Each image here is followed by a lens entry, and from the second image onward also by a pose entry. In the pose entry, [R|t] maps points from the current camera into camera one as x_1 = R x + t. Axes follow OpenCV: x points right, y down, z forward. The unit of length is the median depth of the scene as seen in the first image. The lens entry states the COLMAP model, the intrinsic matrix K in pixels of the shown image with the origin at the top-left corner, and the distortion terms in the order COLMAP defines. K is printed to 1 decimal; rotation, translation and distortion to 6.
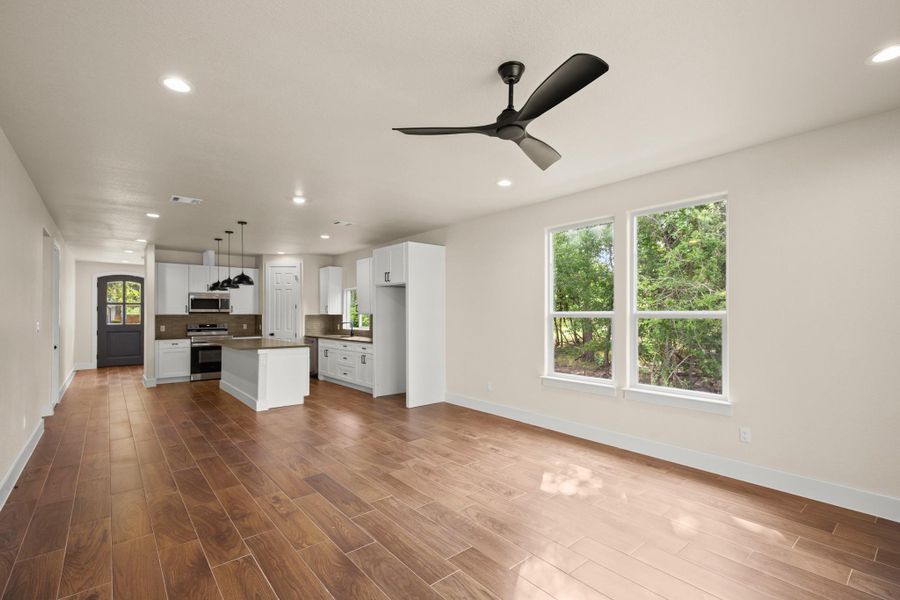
lens RADIAL K [[408.5, 0, 453.3], [0, 408.5, 310.4], [0, 0, 1]] dist [-0.002625, -0.001674]
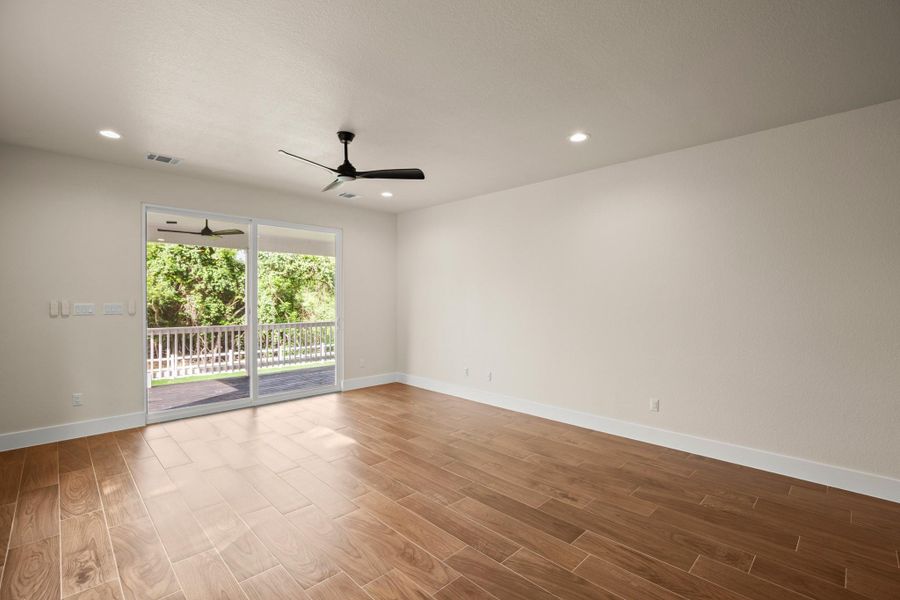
lens RADIAL K [[408.5, 0, 441.4], [0, 408.5, 295.3], [0, 0, 1]] dist [-0.002625, -0.001674]
pose [[-0.998351, 0.001870, -0.057373, -0.071297], [0.002773, 0.999873, -0.015676, 0.015784], [0.057336, -0.015810, -0.998230, 1.450580]]
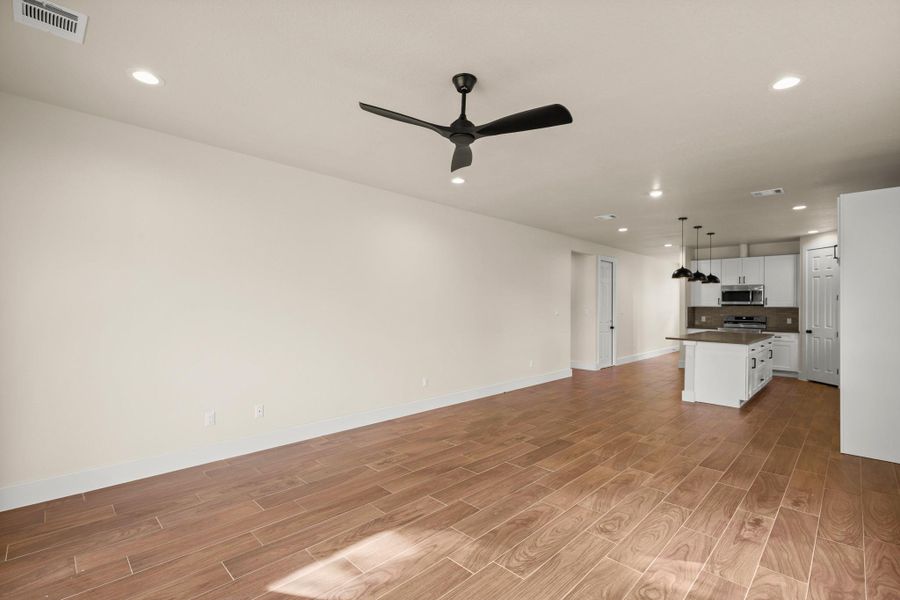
lens RADIAL K [[408.5, 0, 461.9], [0, 408.5, 306.0], [0, 0, 1]] dist [-0.002625, -0.001674]
pose [[0.093134, 0.005430, -0.995639, 0.705246], [0.000814, 0.999984, 0.005530, 0.004623], [0.995653, -0.001326, 0.093128, 0.509609]]
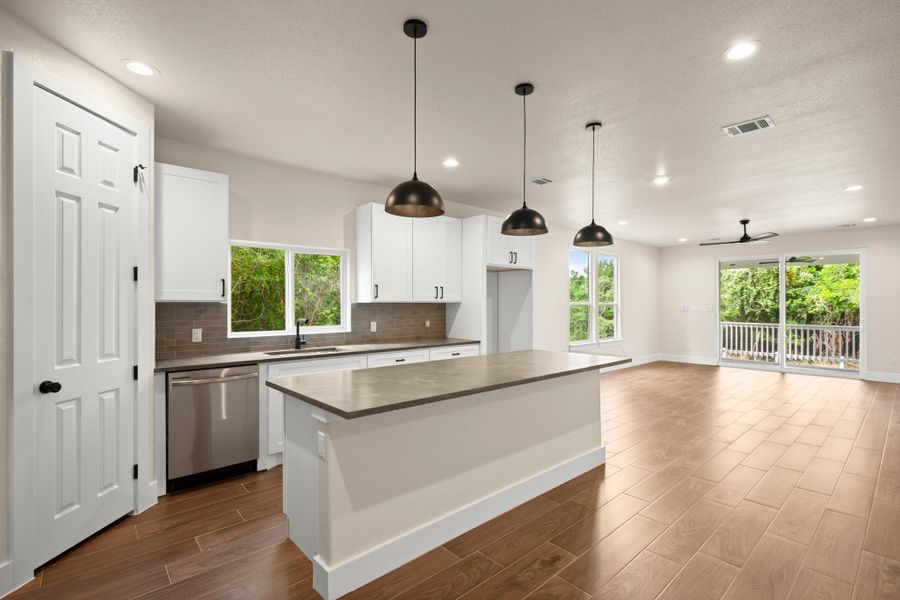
lens RADIAL K [[408.5, 0, 455.3], [0, 408.5, 299.2], [0, 0, 1]] dist [-0.002625, -0.001674]
pose [[-0.018476, 0.011791, 0.999760, -1.599918], [-0.010735, 0.999870, -0.011990, 0.020184], [-0.999772, -0.010954, -0.018347, 1.813098]]
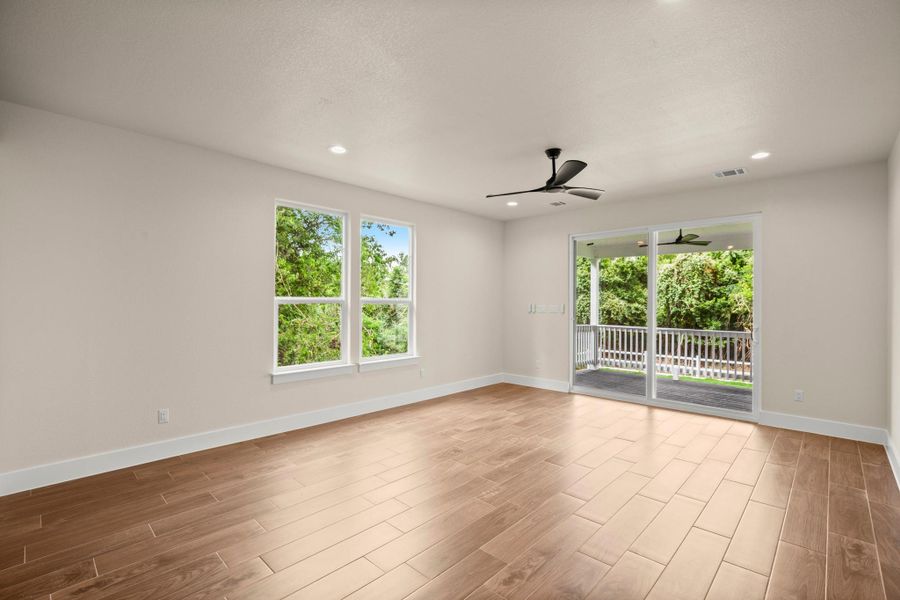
lens RADIAL K [[408.5, 0, 470.3], [0, 408.5, 297.3], [0, 0, 1]] dist [-0.002625, -0.001674]
pose [[-0.133788, 0.011936, 0.990938, -0.823438], [-0.015398, 0.999782, -0.014122, 0.013955], [-0.990890, -0.017148, -0.133575, 0.884333]]
